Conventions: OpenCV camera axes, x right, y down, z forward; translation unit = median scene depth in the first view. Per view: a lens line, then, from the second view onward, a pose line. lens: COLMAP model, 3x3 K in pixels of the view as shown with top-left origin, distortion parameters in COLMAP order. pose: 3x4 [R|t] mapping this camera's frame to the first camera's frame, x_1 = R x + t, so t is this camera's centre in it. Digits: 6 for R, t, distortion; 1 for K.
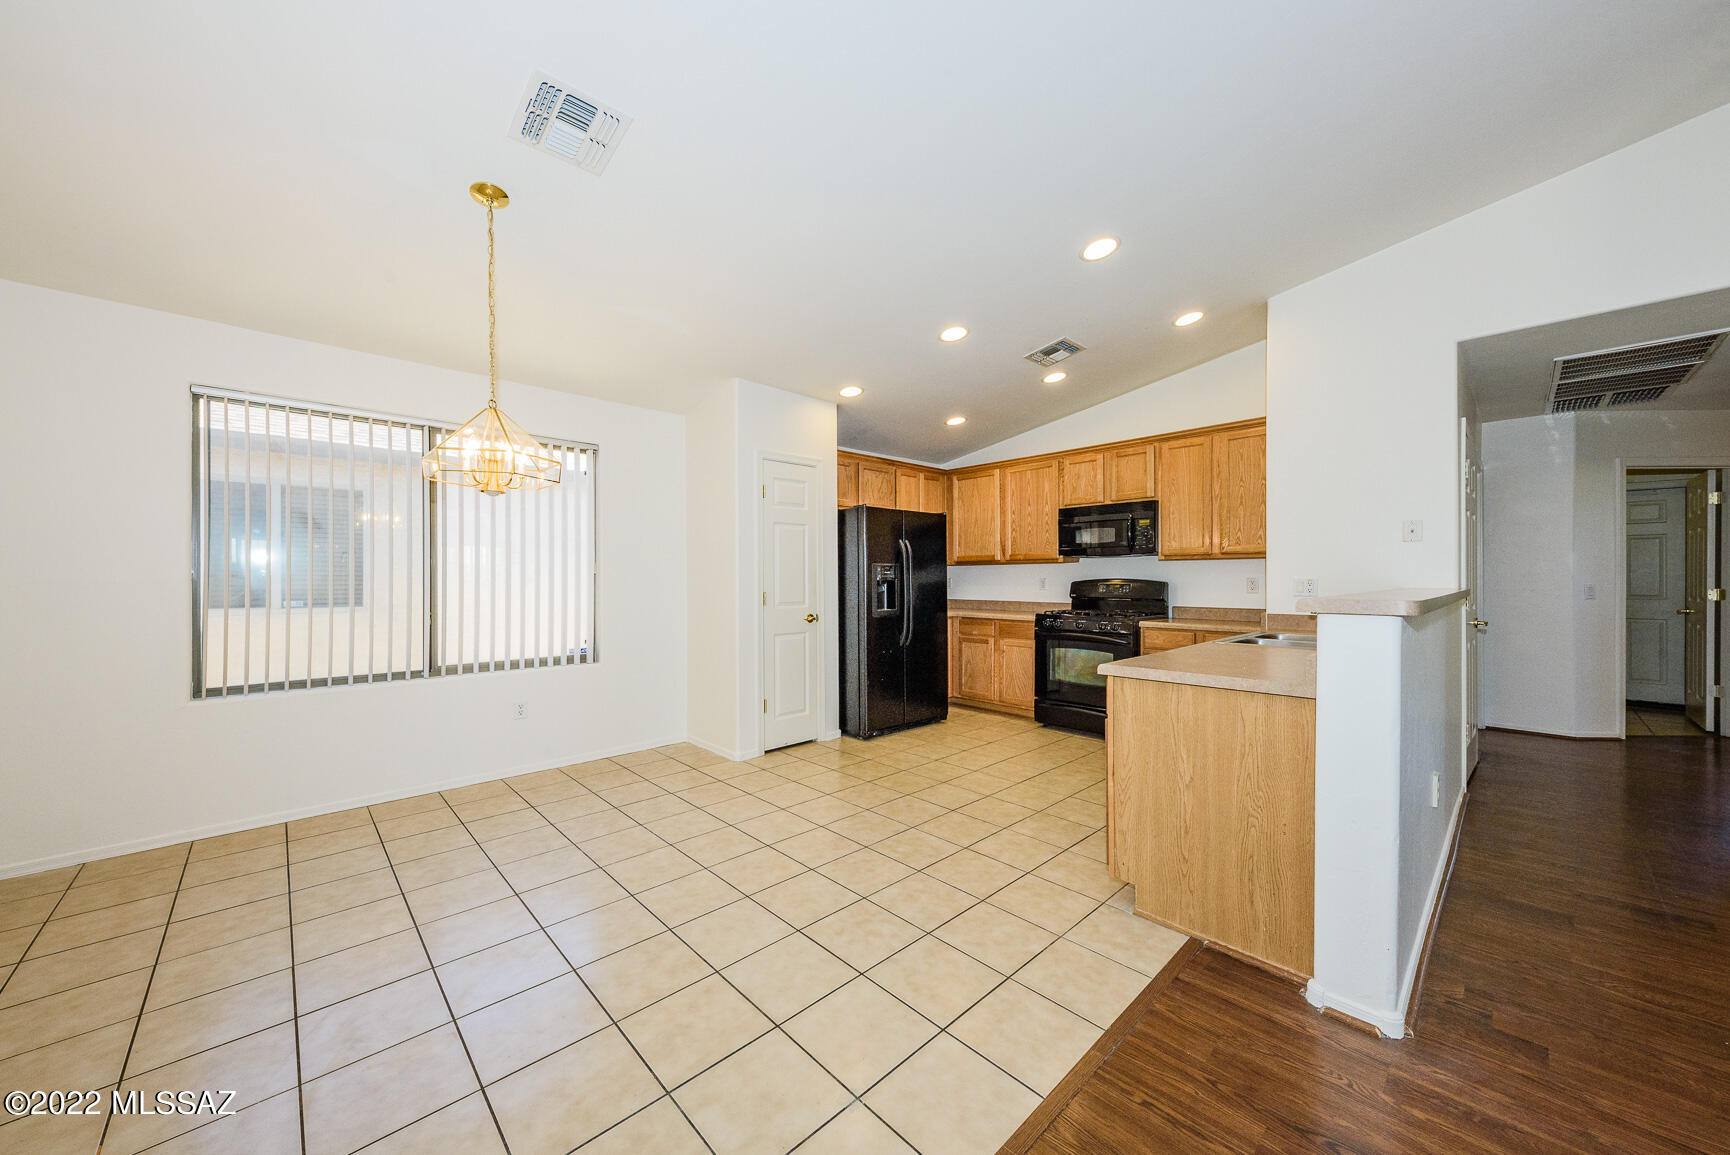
lens RADIAL K [[634.3, 0, 954.9], [0, 634.3, 580.4], [0, 0, 1]] dist [0.008175, -0.000023]
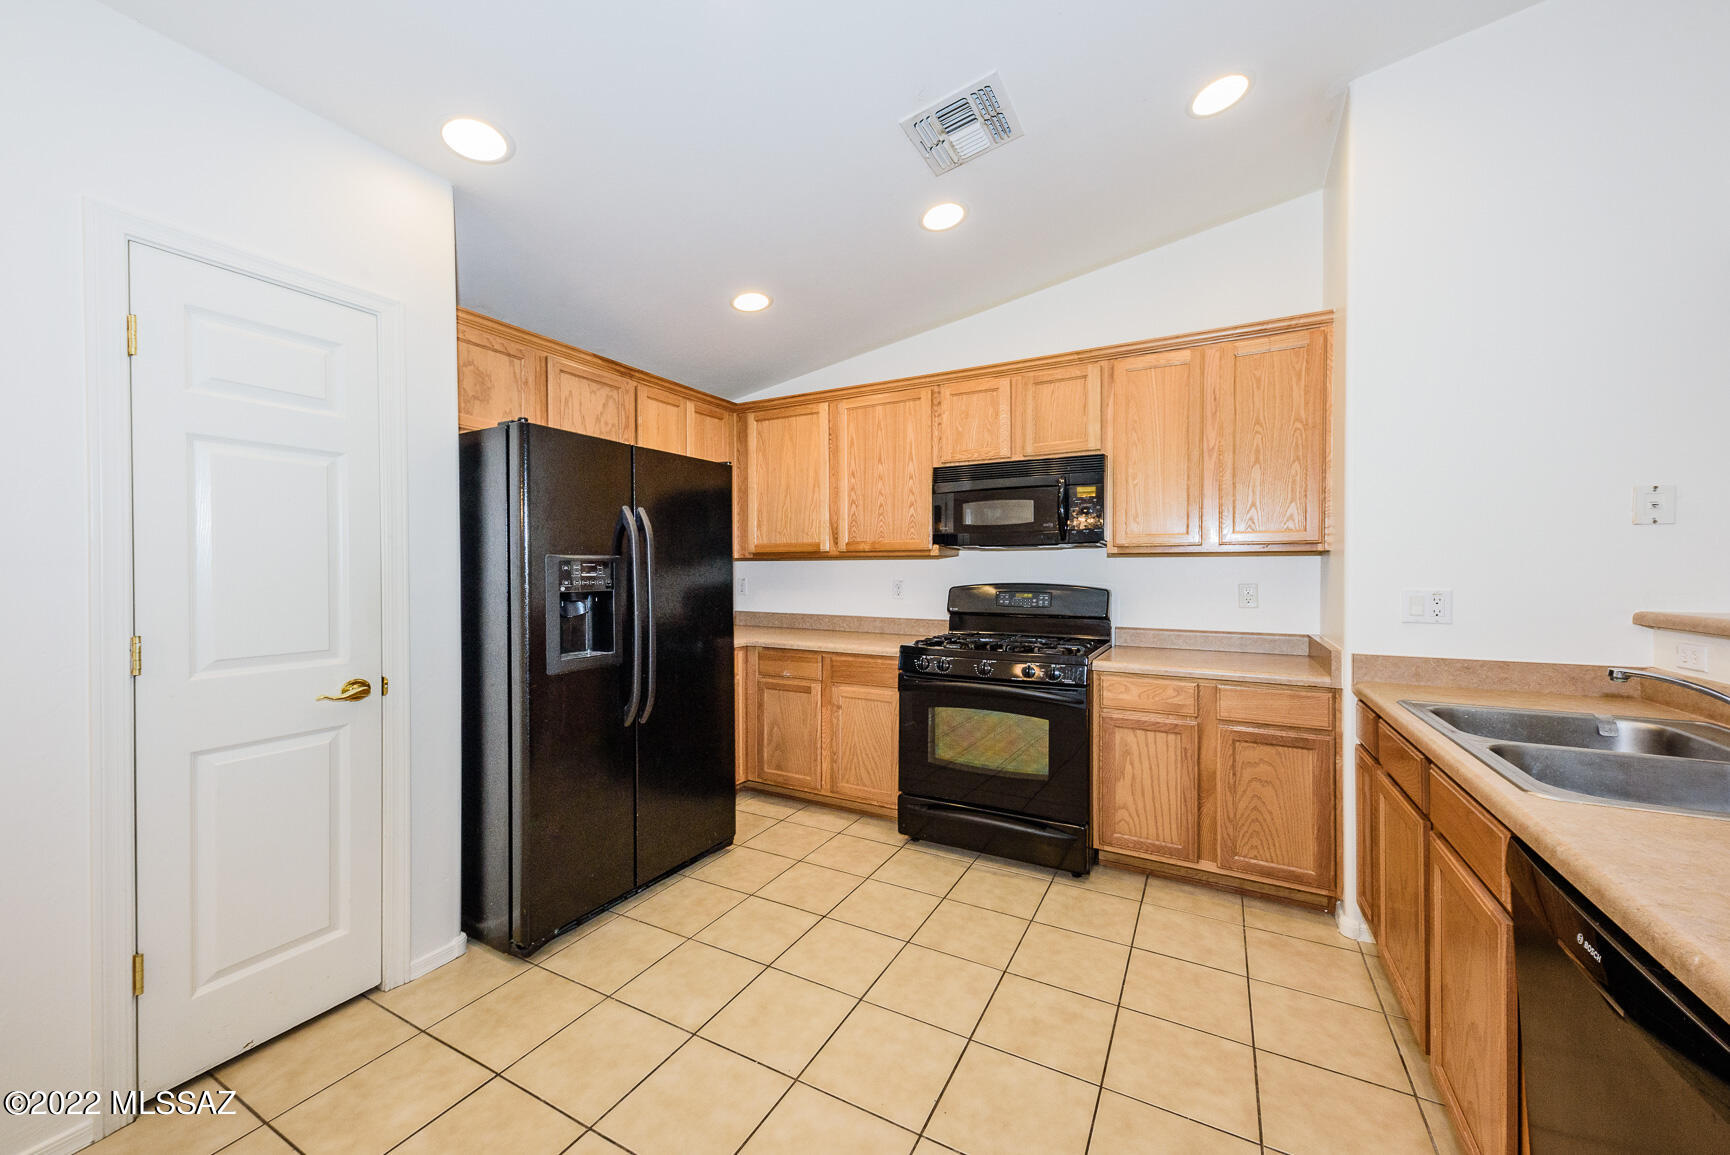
lens RADIAL K [[594.6, 0, 985.3], [0, 594.6, 574.3], [0, 0, 1]] dist [0.001342, 0.000043]
pose [[0.934054, -0.000531, 0.357131, 0.007171], [-0.000956, 0.999992, 0.003988, -0.013220], [-0.357130, -0.004066, 0.934046, 0.448279]]
